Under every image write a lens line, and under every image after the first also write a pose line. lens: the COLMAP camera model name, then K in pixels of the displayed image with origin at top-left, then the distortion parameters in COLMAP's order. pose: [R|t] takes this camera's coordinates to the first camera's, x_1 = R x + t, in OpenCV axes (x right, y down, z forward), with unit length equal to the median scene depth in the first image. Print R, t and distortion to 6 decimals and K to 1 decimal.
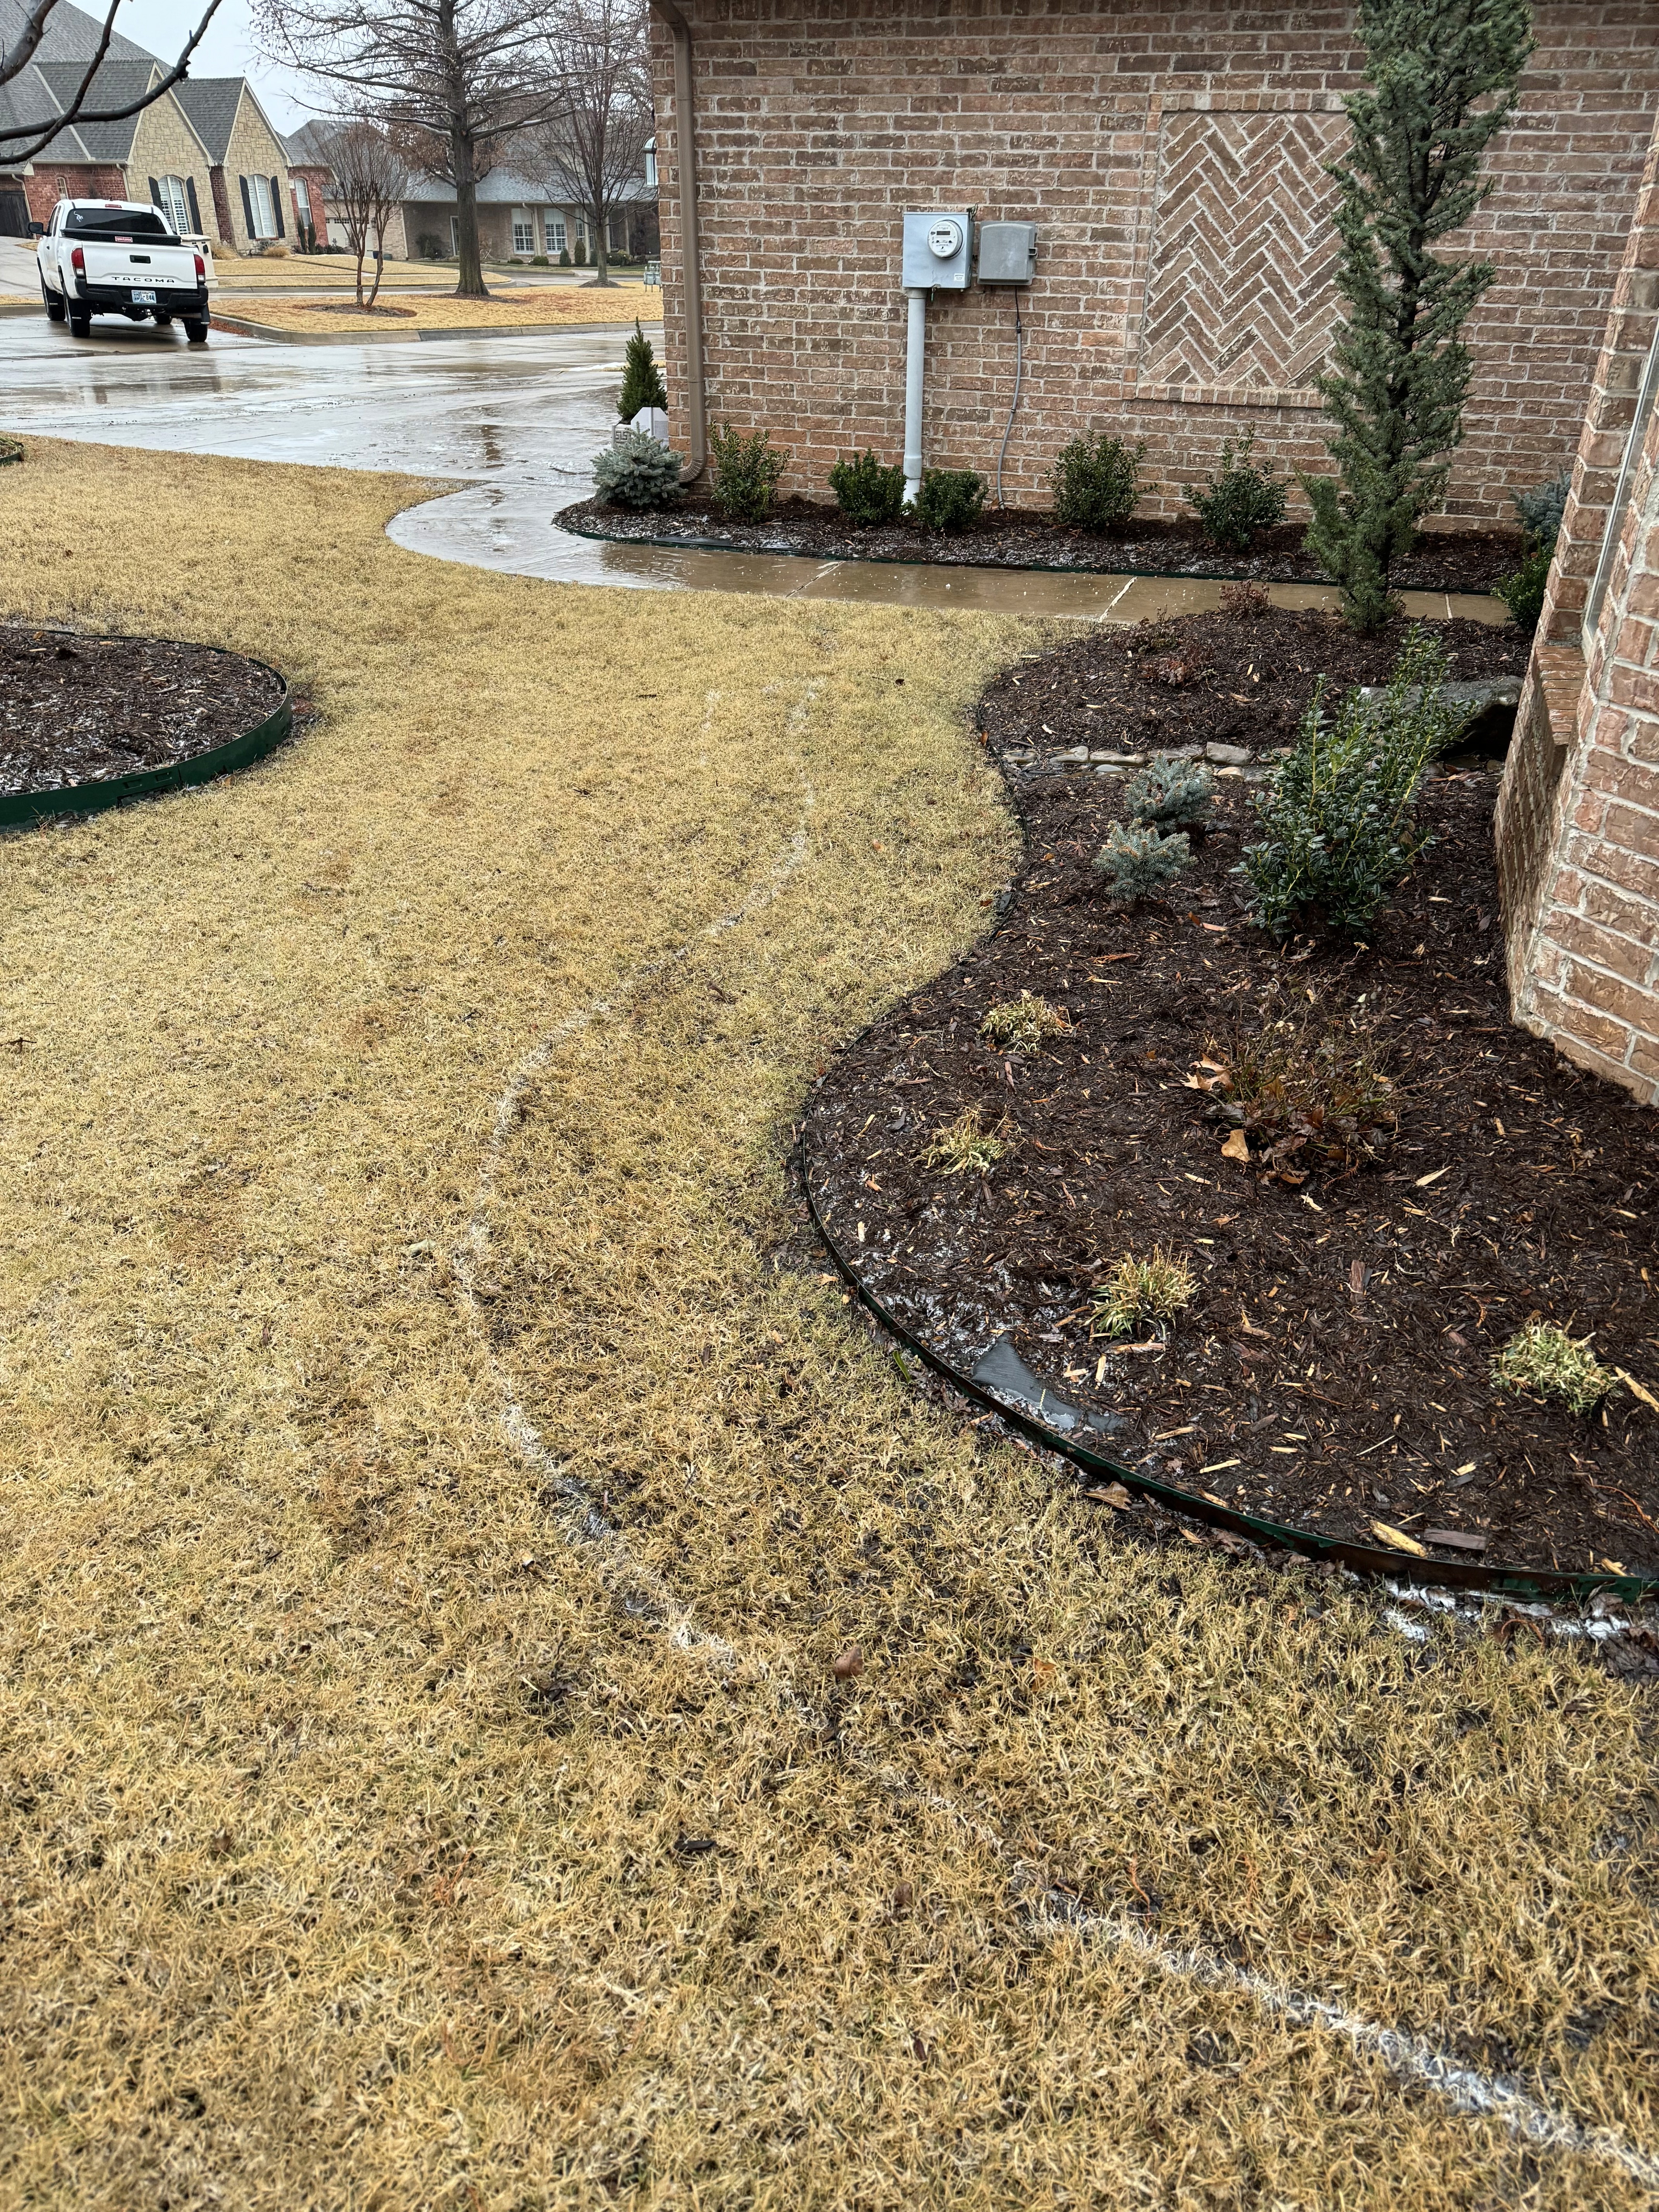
lens RADIAL K [[1551.2, 0, 829.5], [0, 1551.2, 1106.0], [0, 0, 1]] dist [-0.027702, 0.001059]
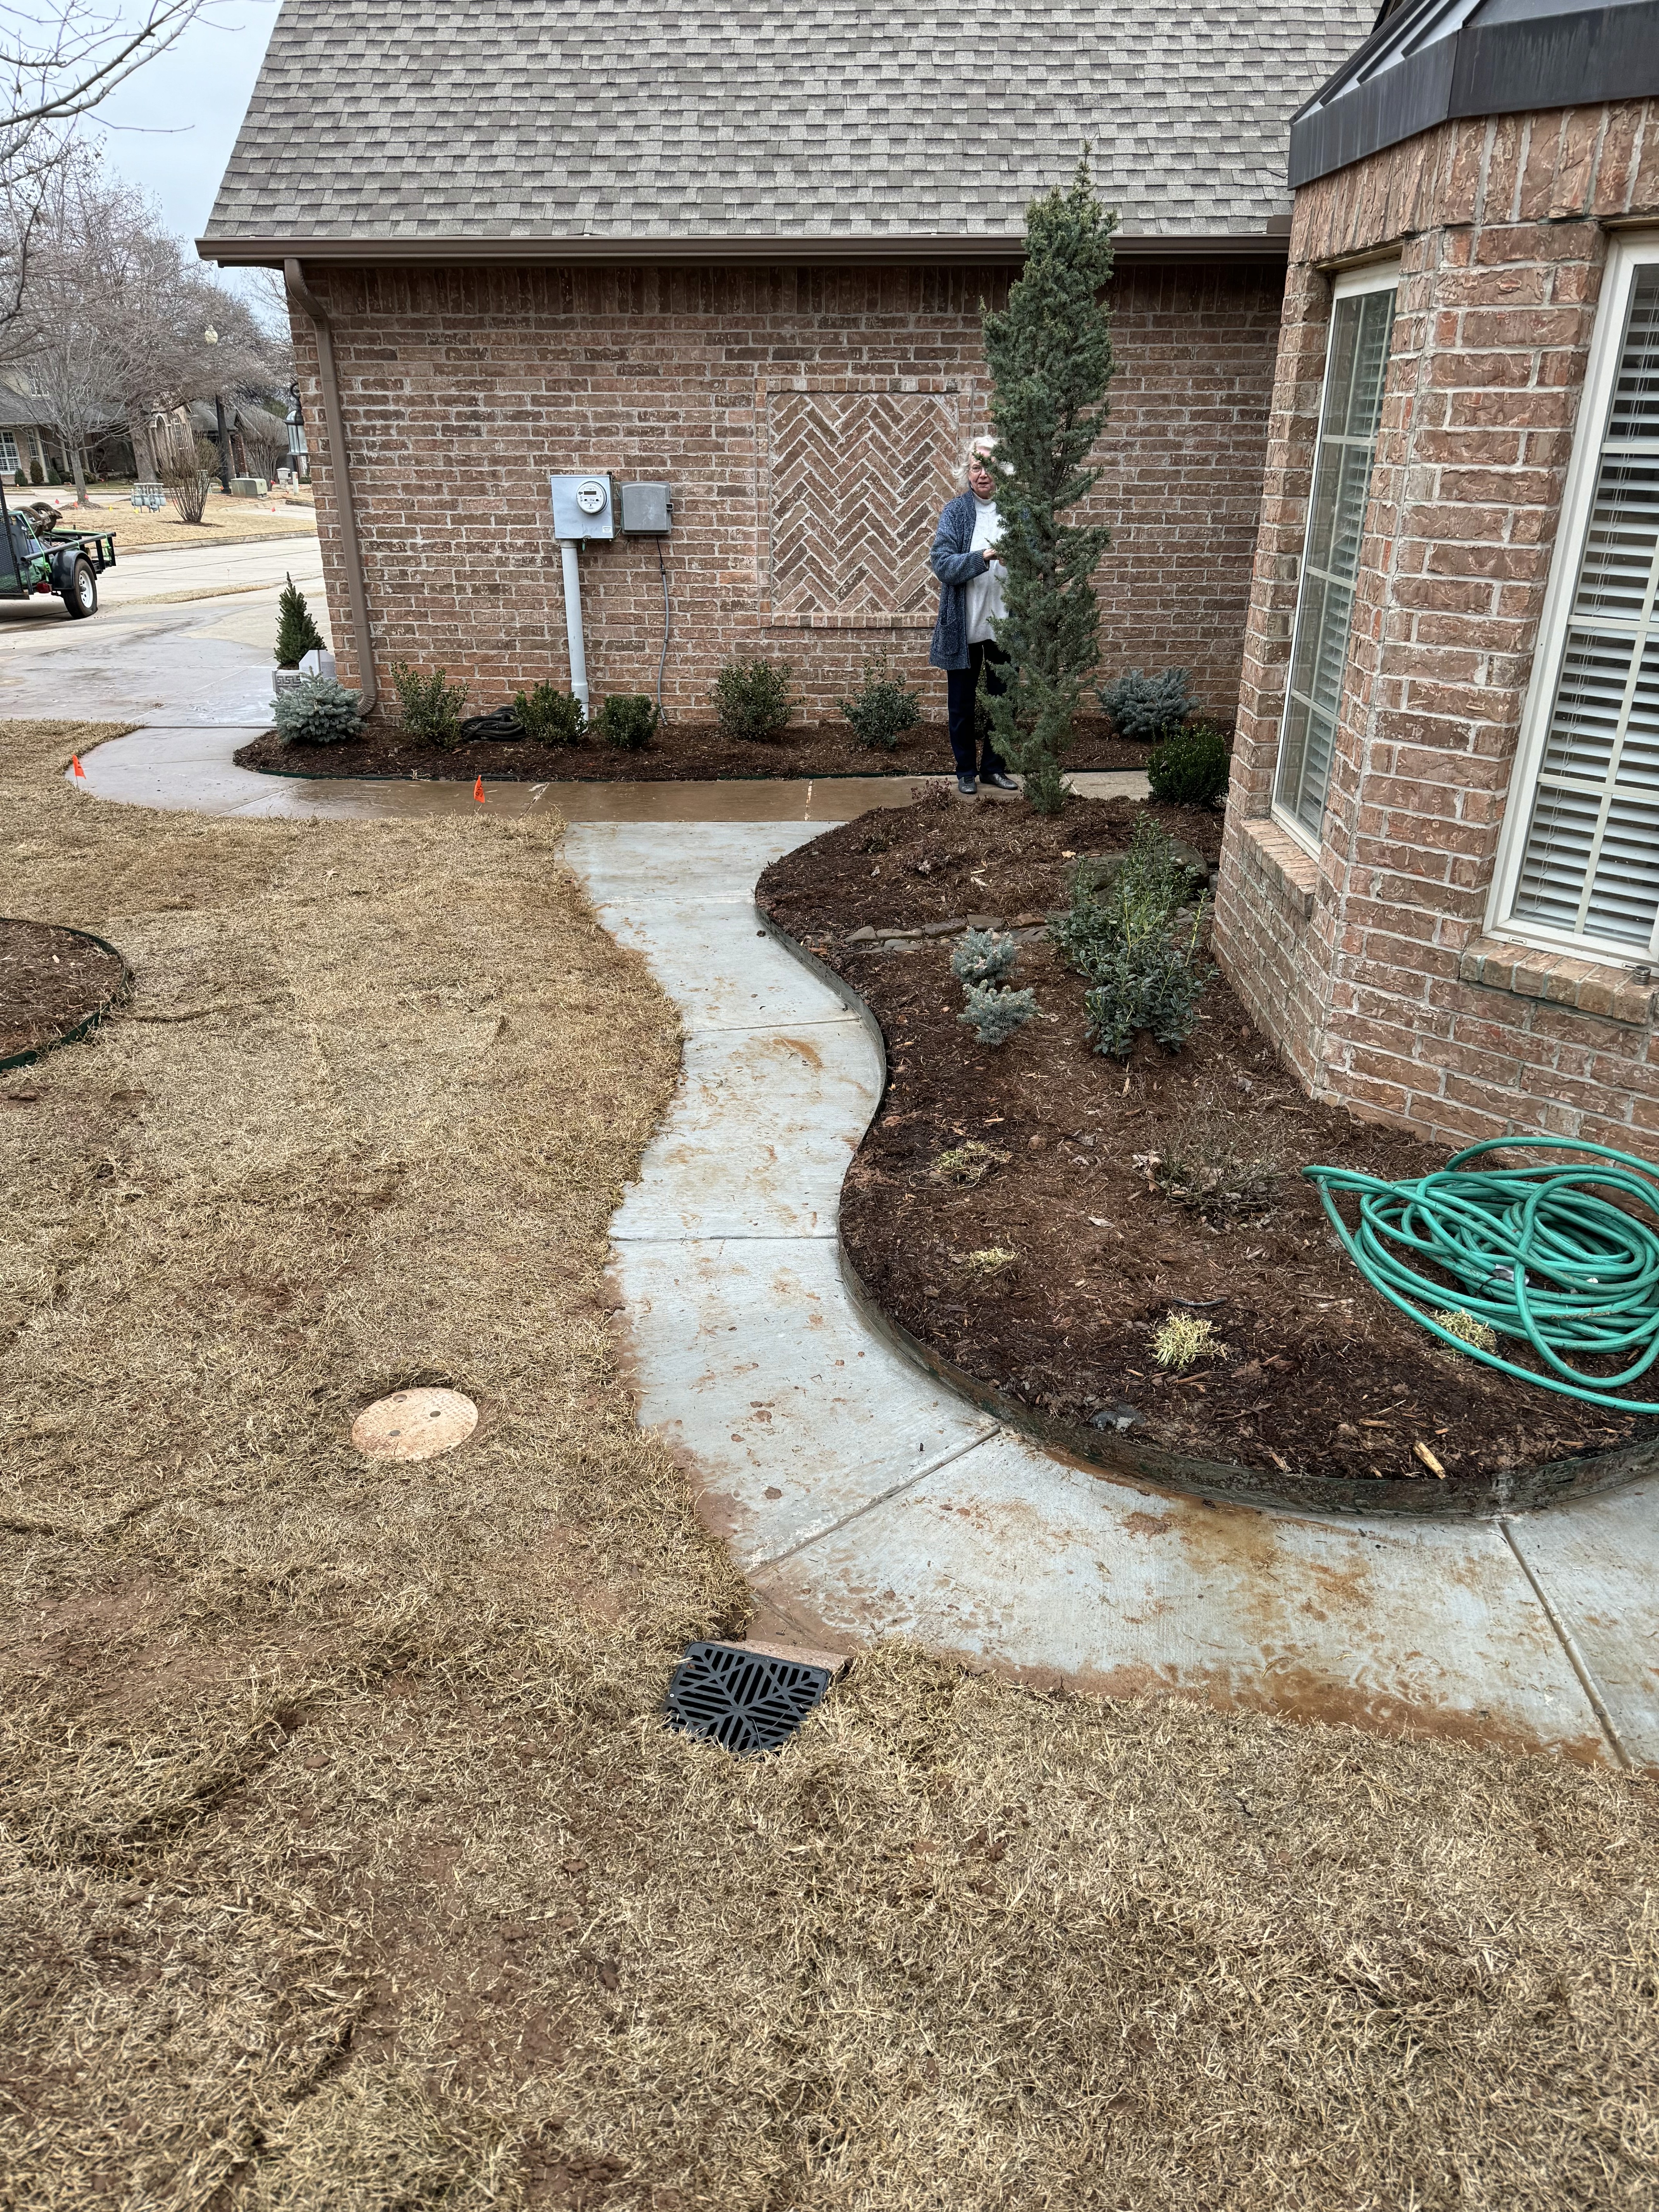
lens RADIAL K [[1523.6, 0, 829.5], [0, 1523.6, 1106.0], [0, 0, 1]] dist [0.000736, -0.103911]
pose [[0.956815, -0.120725, 0.264445, -0.106295], [0.149340, 0.984604, -0.090847, 0.003655], [-0.249406, 0.126416, 0.960112, -0.058247]]
